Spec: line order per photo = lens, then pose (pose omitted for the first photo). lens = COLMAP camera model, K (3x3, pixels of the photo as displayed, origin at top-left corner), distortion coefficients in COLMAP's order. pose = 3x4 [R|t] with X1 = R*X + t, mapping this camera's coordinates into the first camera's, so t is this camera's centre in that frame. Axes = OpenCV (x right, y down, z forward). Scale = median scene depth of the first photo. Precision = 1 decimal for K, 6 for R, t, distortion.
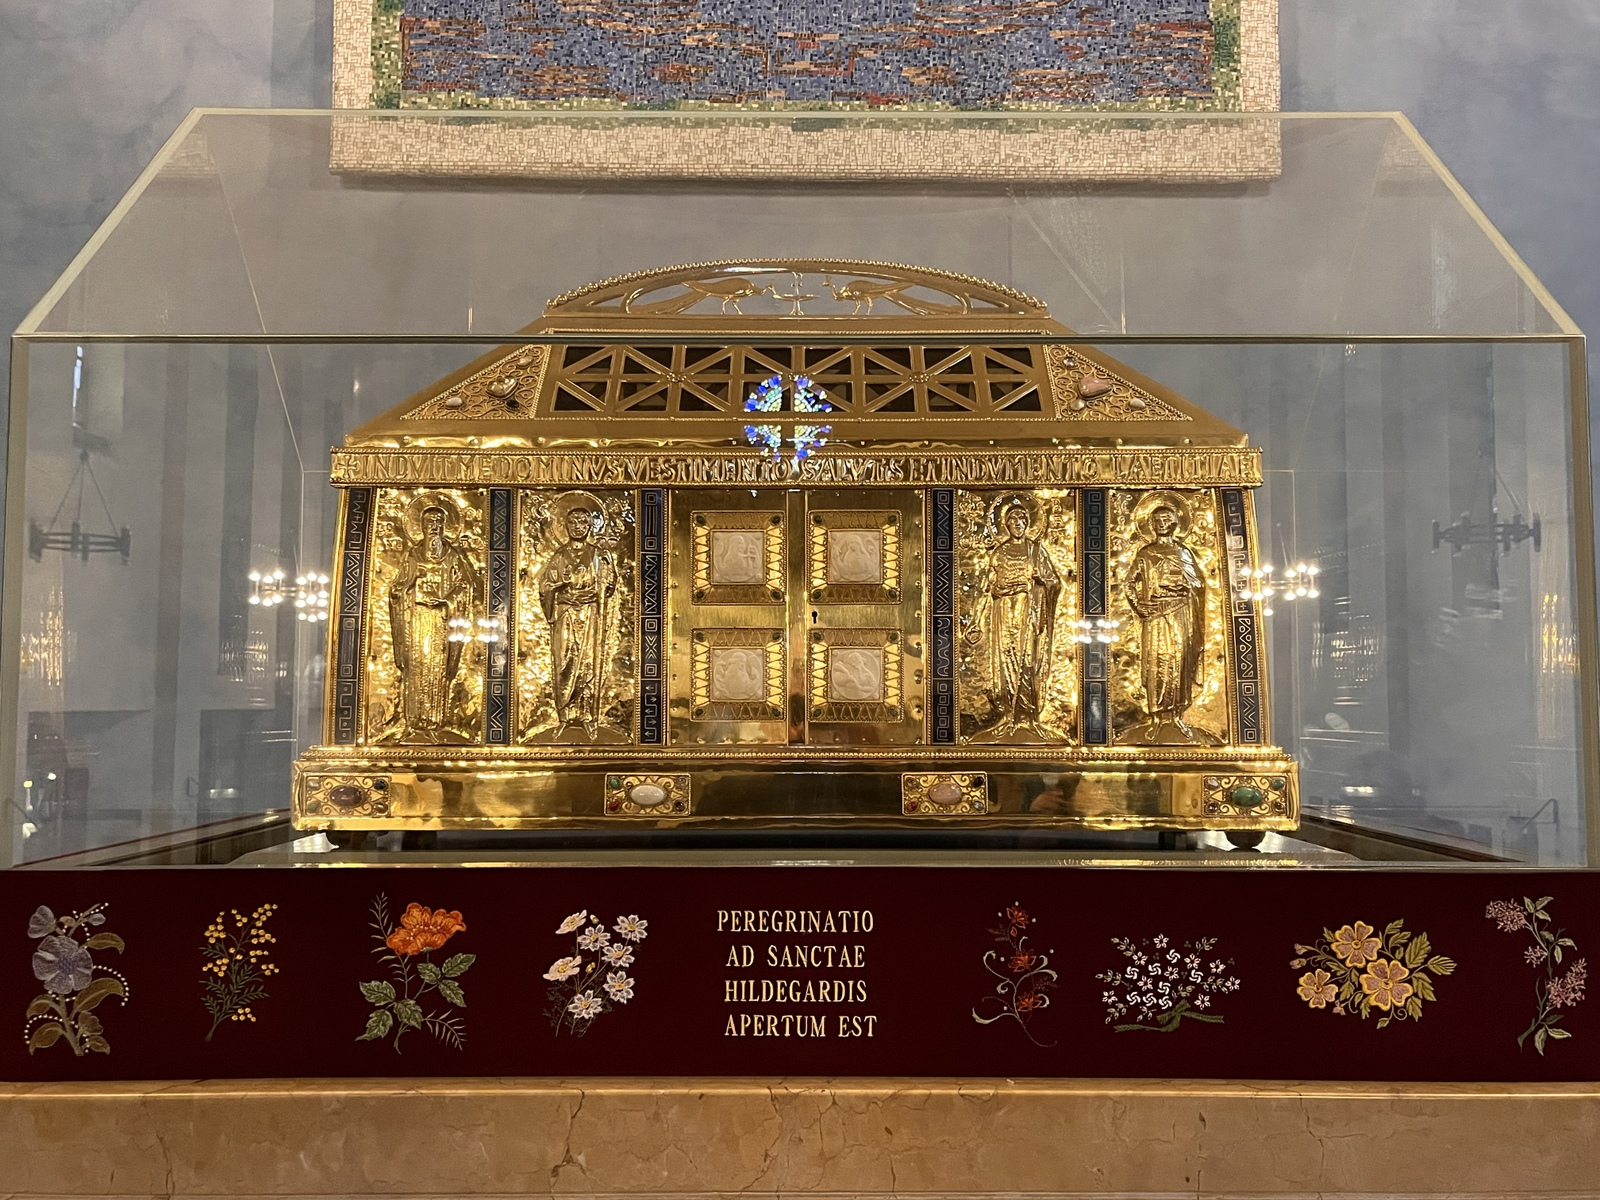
lens RADIAL K [[1400.6, 0, 800.0], [0, 1400.6, 600.0], [0, 0, 1]] dist [-0.001124, -0.001318]
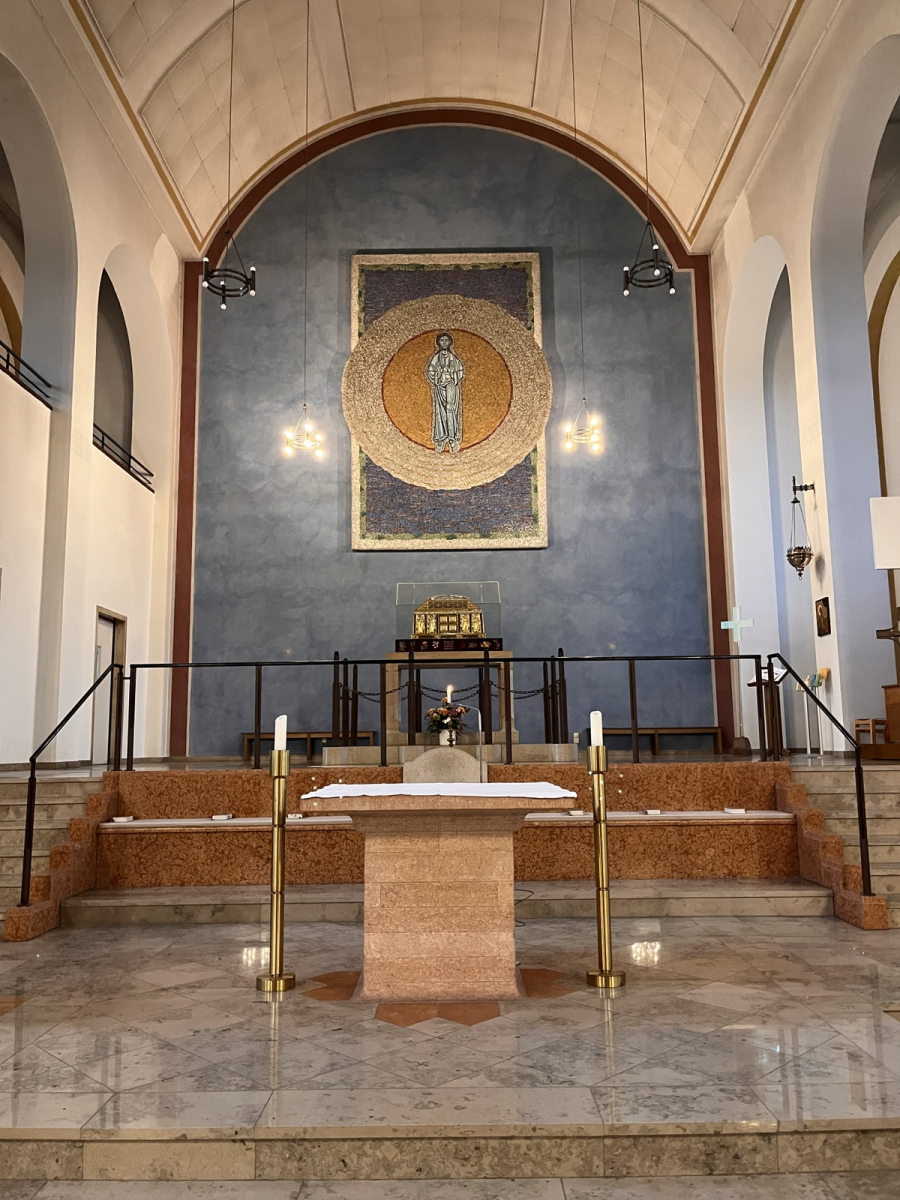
lens RADIAL K [[915.5, 0, 450.0], [0, 915.5, 600.0], [0, 0, 1]] dist [0.000270, -0.000107]
pose [[0.999824, -0.018571, -0.002673, 0.041788], [0.018260, 0.995887, -0.088741, 0.569899], [0.004310, 0.088677, 0.996051, -7.809824]]
